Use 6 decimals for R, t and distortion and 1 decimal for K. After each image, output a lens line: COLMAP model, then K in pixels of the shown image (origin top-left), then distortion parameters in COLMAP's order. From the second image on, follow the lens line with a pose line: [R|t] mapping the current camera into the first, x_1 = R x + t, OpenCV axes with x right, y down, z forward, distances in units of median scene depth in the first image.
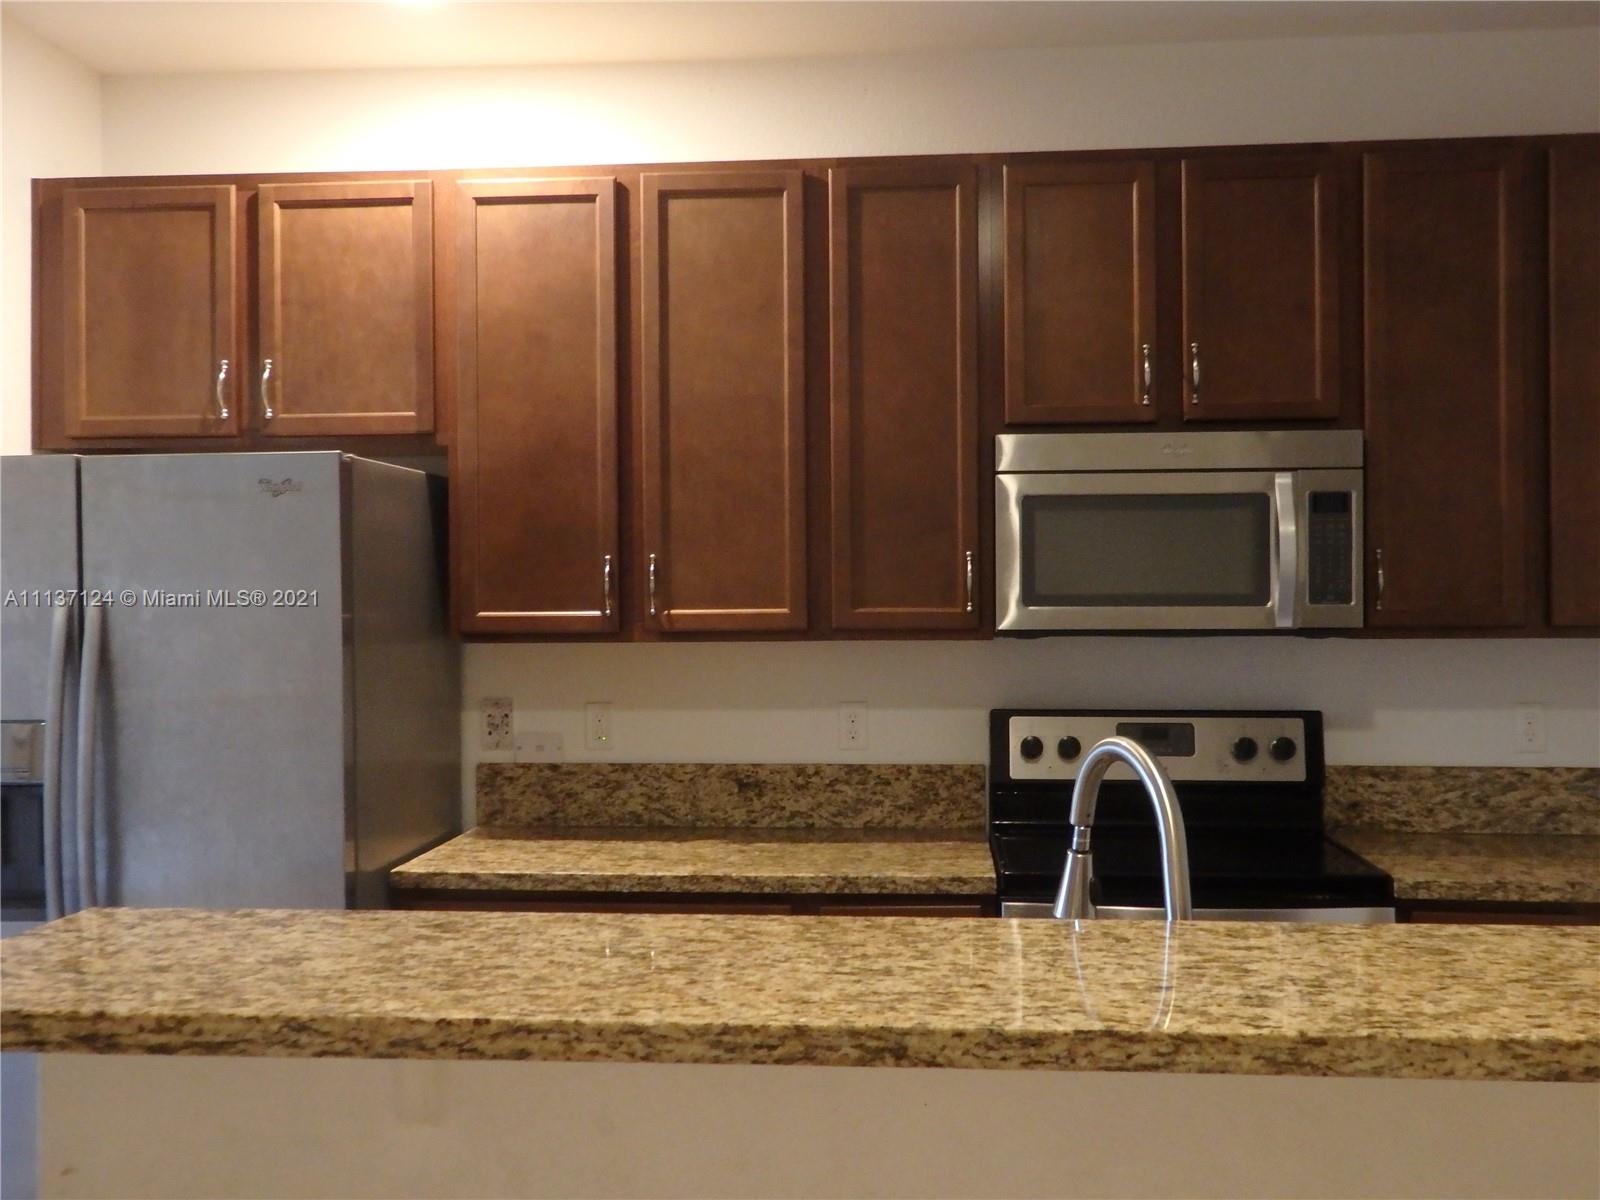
lens RADIAL K [[1547.0, 0, 800.0], [0, 1547.0, 600.0], [0, 0, 1]] dist [0.013017, 0.013903]
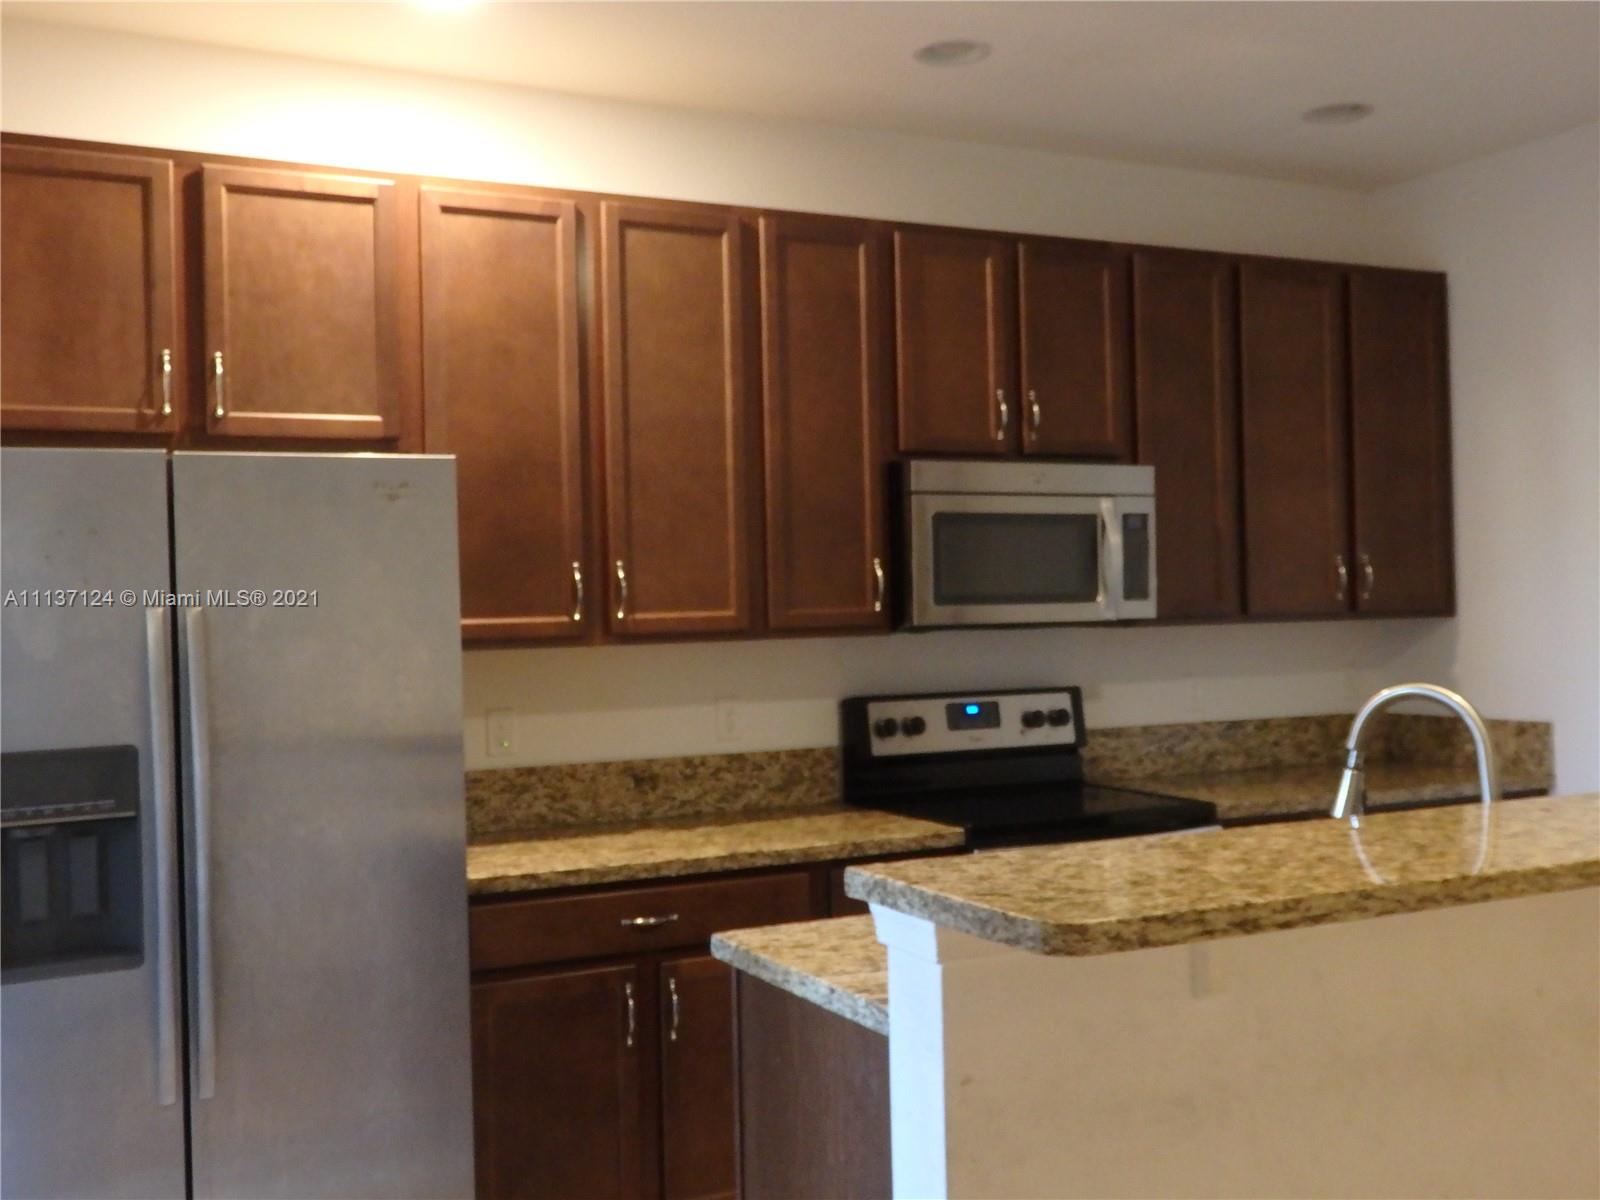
lens RADIAL K [[1532.8, 0, 800.0], [0, 1532.8, 600.0], [0, 0, 1]] dist [0.019514, 0.008484]
pose [[0.867799, -0.012957, 0.496746, -0.499438], [0.019325, 0.999784, -0.007682, 0.006721], [-0.496539, 0.016266, 0.867862, 0.028523]]
